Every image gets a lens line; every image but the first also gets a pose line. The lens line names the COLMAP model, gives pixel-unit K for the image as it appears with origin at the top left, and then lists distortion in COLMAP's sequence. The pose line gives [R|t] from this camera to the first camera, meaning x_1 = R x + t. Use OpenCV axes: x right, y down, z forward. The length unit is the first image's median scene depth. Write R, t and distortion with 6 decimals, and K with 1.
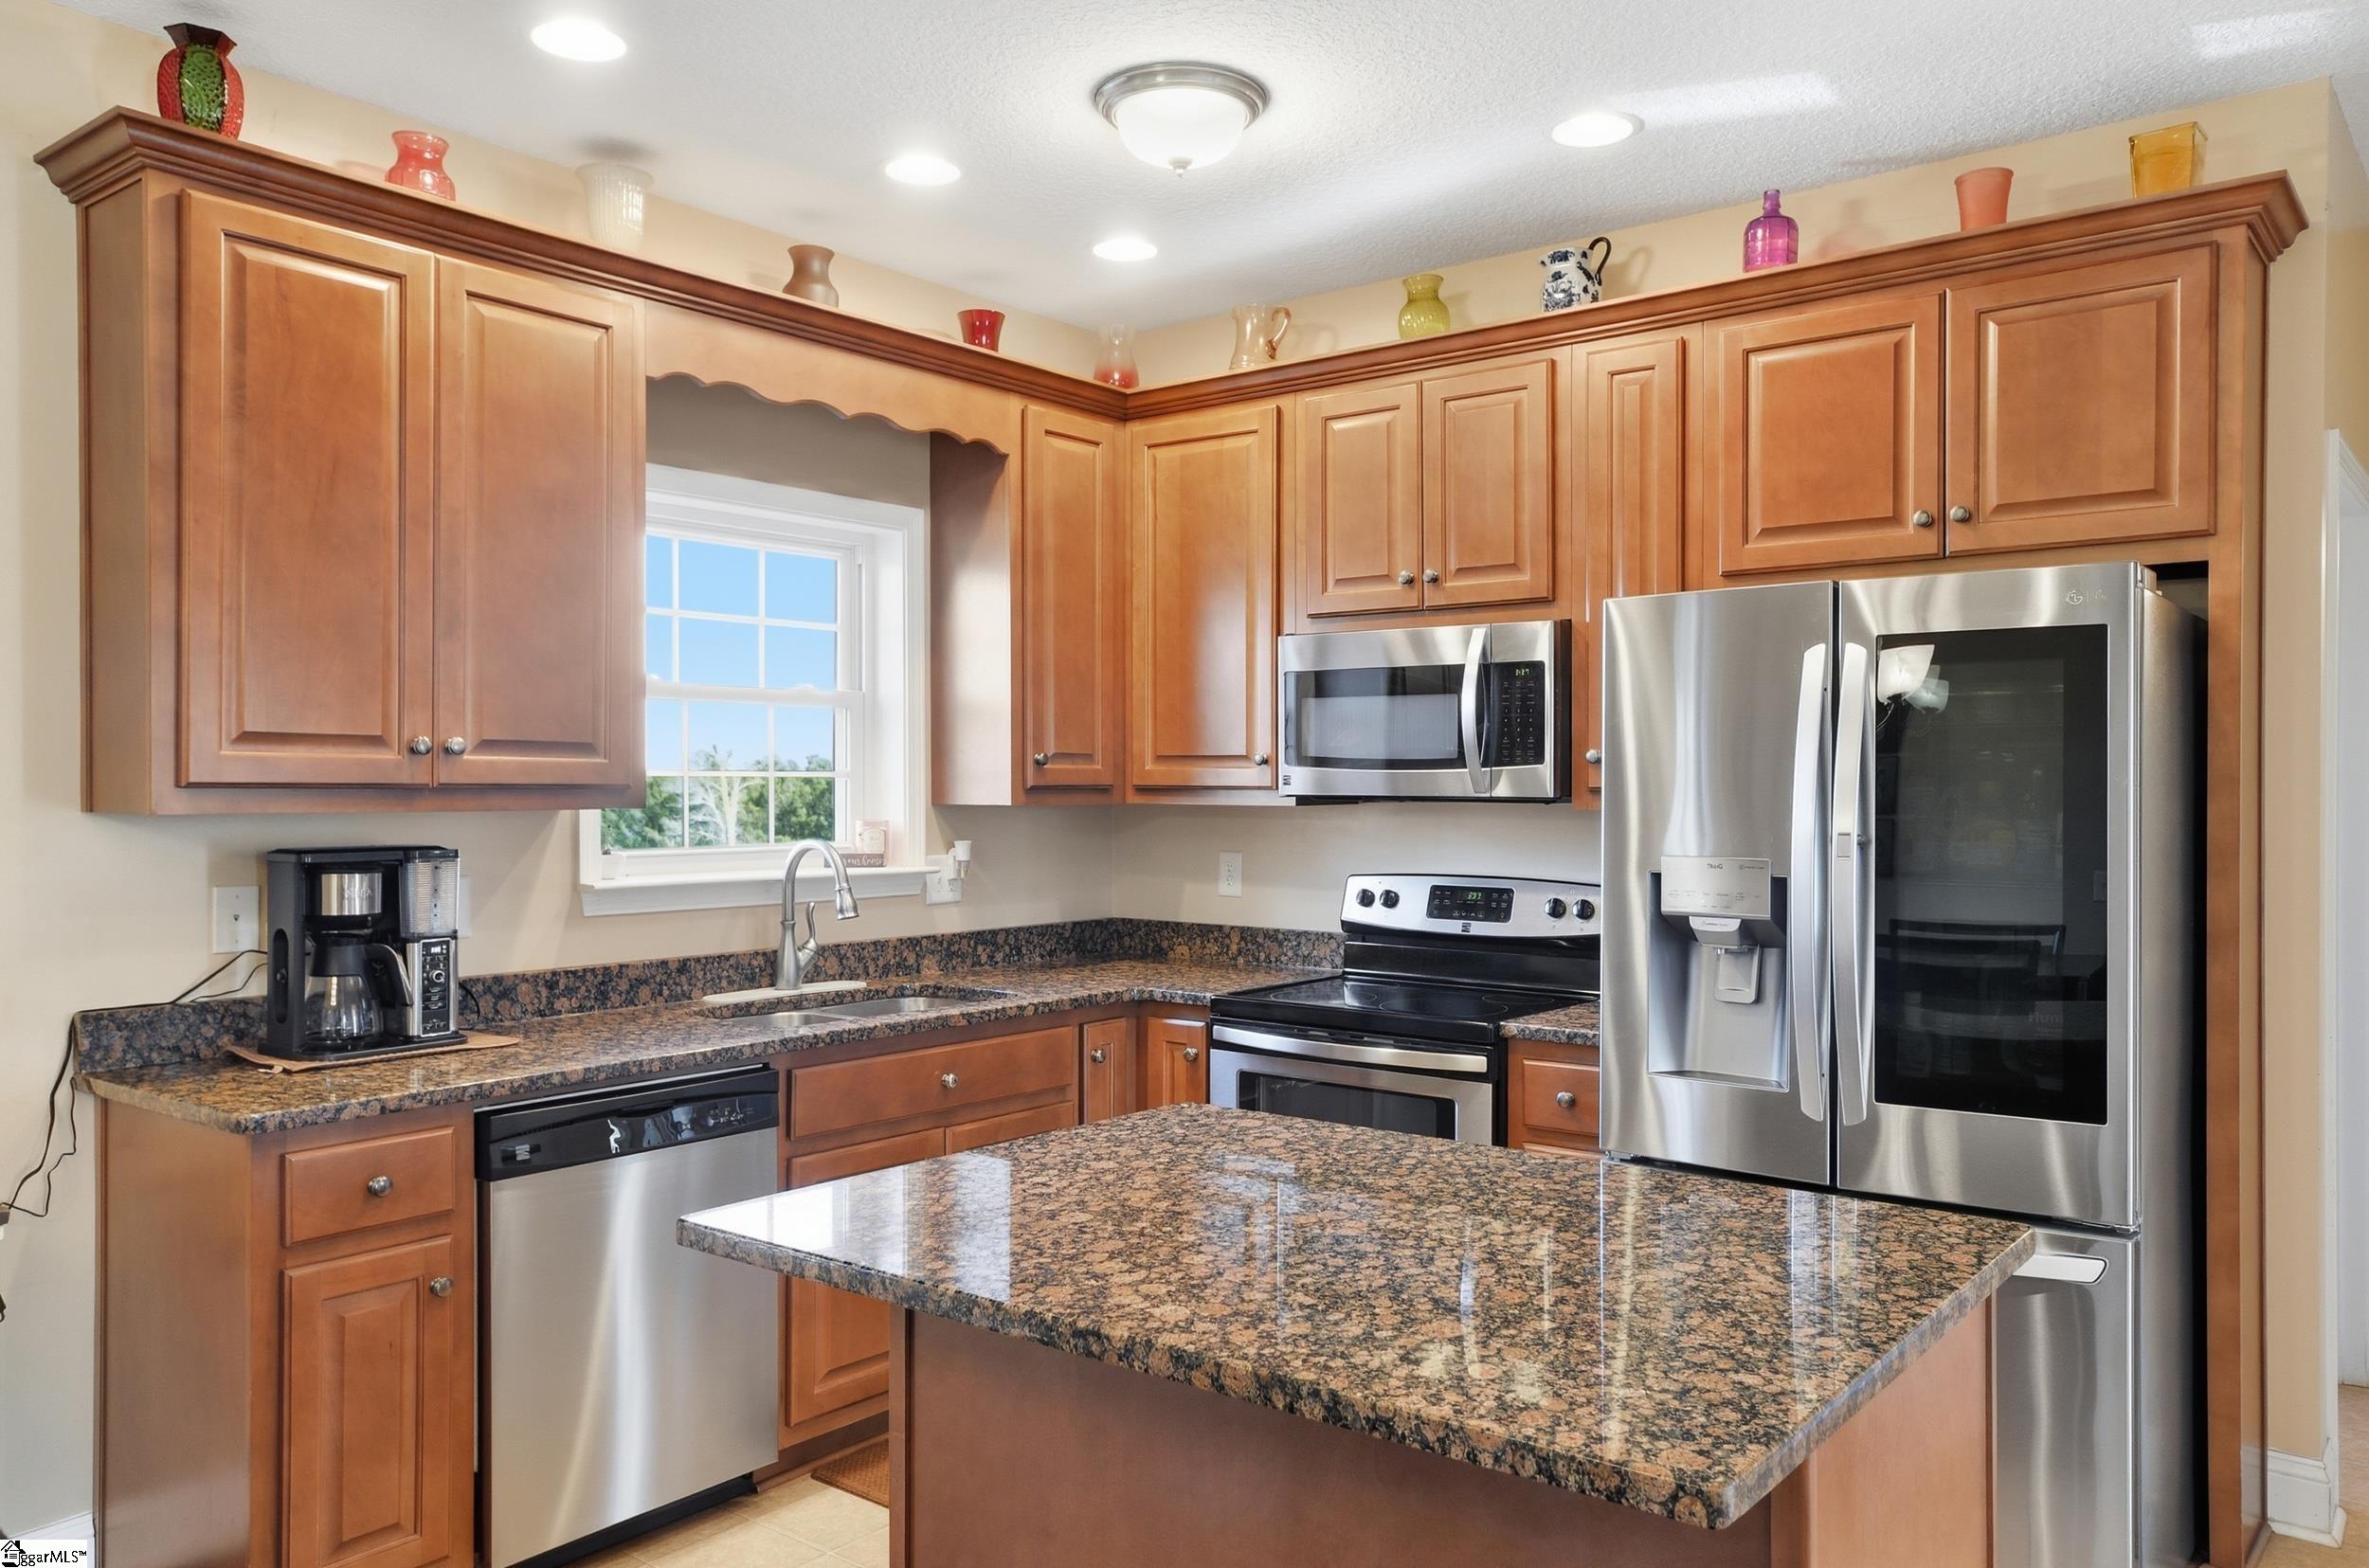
lens RADIAL K [[1754.3, 0, 1190.9], [0, 1754.3, 797.6], [0, 0, 1]] dist [0.037321, 0.005751]
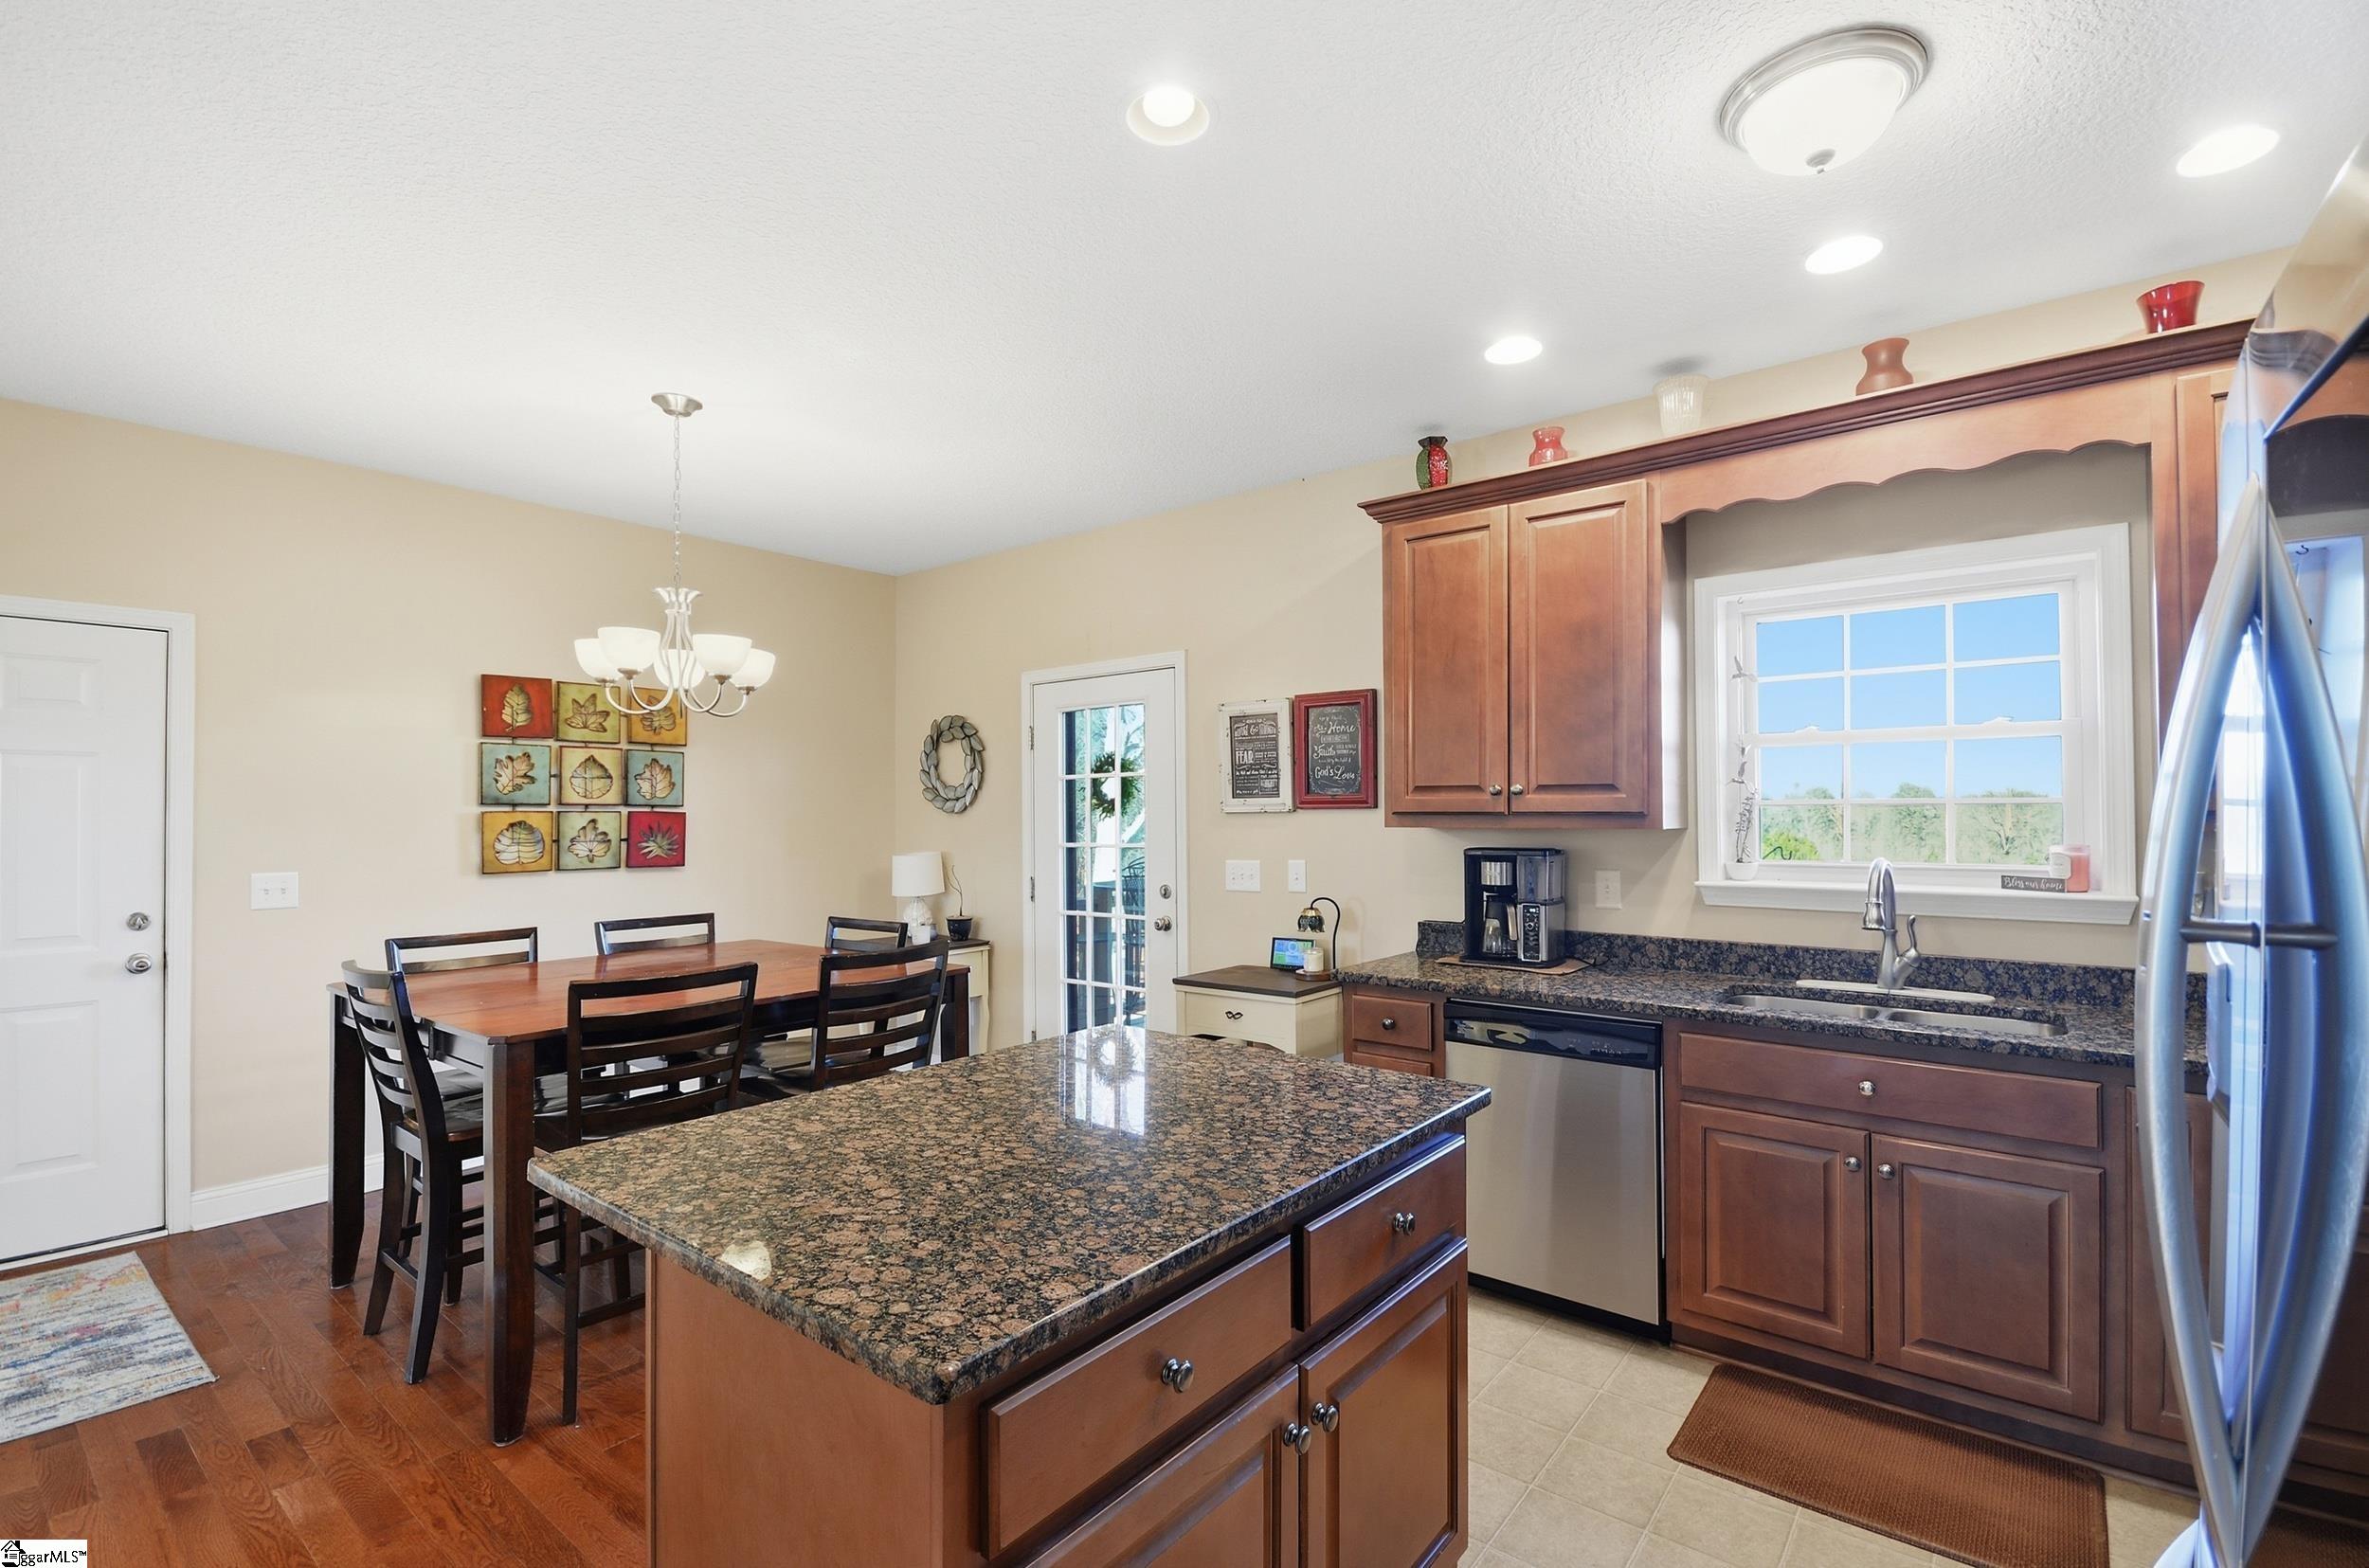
lens RADIAL K [[1049.3, 0, 1194.5], [0, 1049.3, 804.8], [0, 0, 1]] dist [-0.000503, -0.000314]
pose [[-0.017886, -0.011390, -0.999775, 0.532353], [-0.003680, 0.999929, -0.011326, -0.001871], [0.999833, 0.003477, -0.017926, 0.636097]]
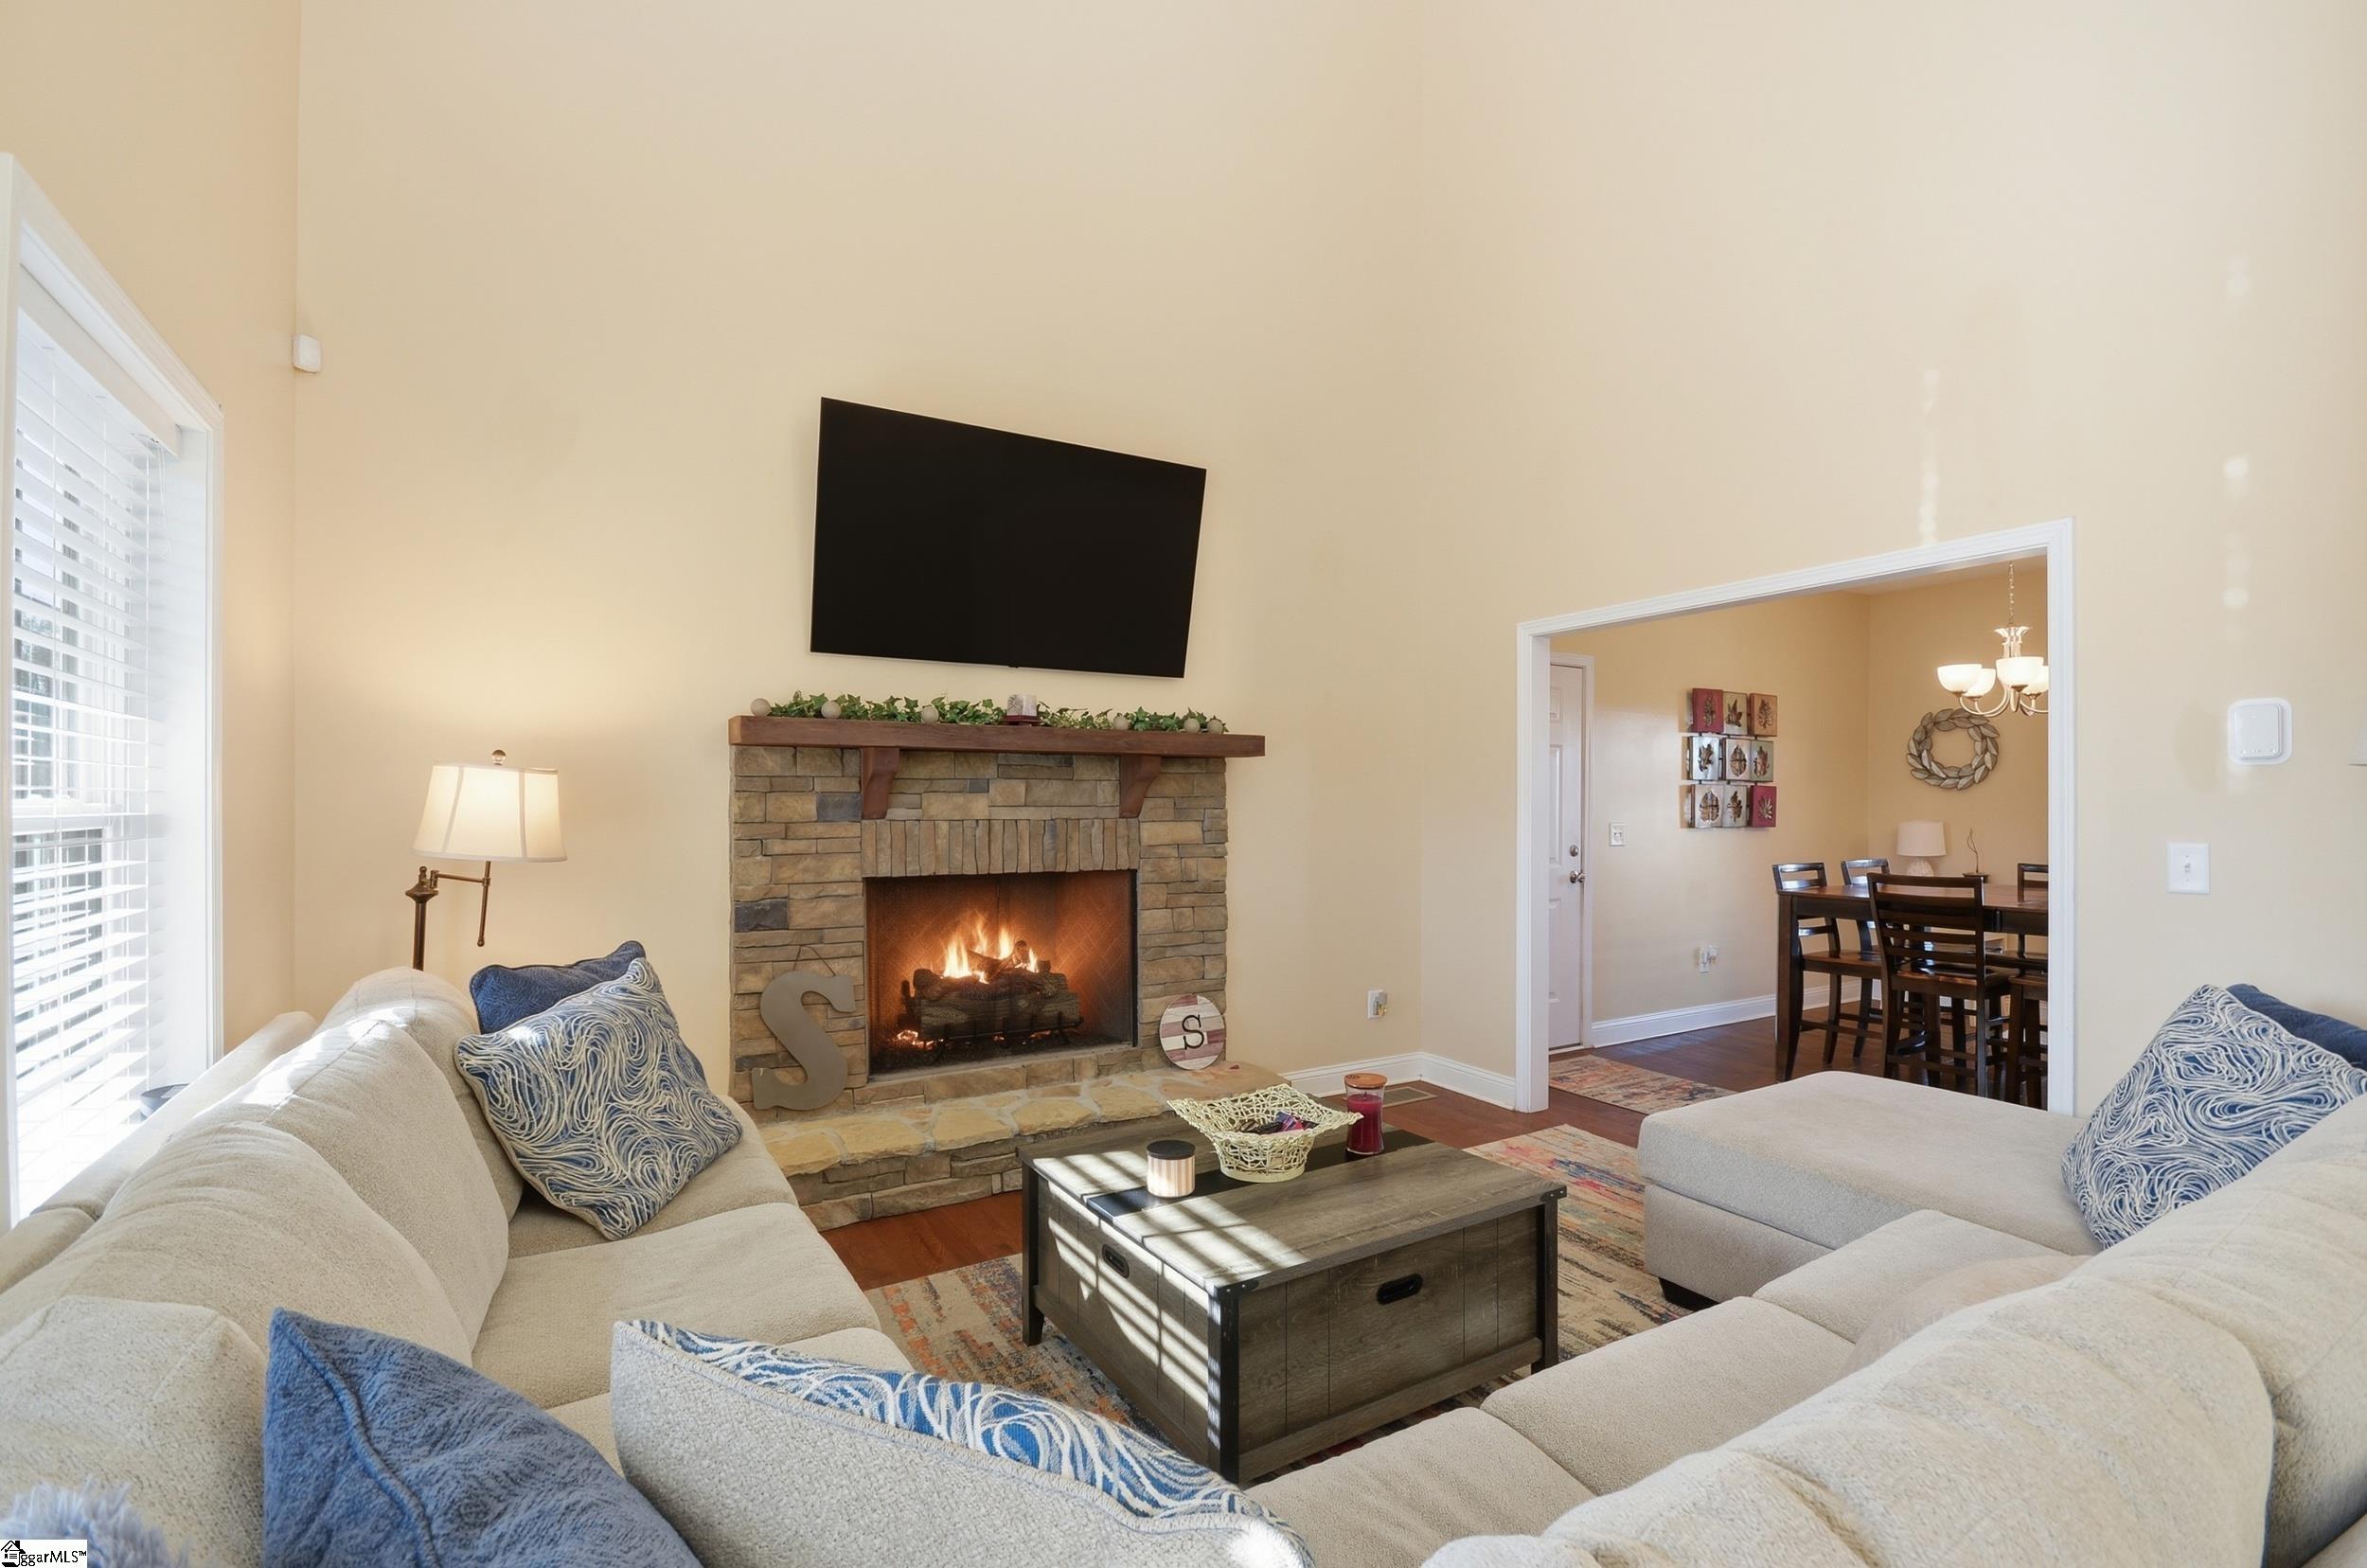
lens RADIAL K [[1048.5, 0, 1182.9], [0, 1048.5, 798.1], [0, 0, 1]] dist [-0.000503, -0.000314]
pose [[-0.346491, -0.007322, -0.938025, 1.220458], [-0.010879, 0.999934, -0.003786, 0.032199], [0.937990, 0.008893, -0.346548, -0.343127]]
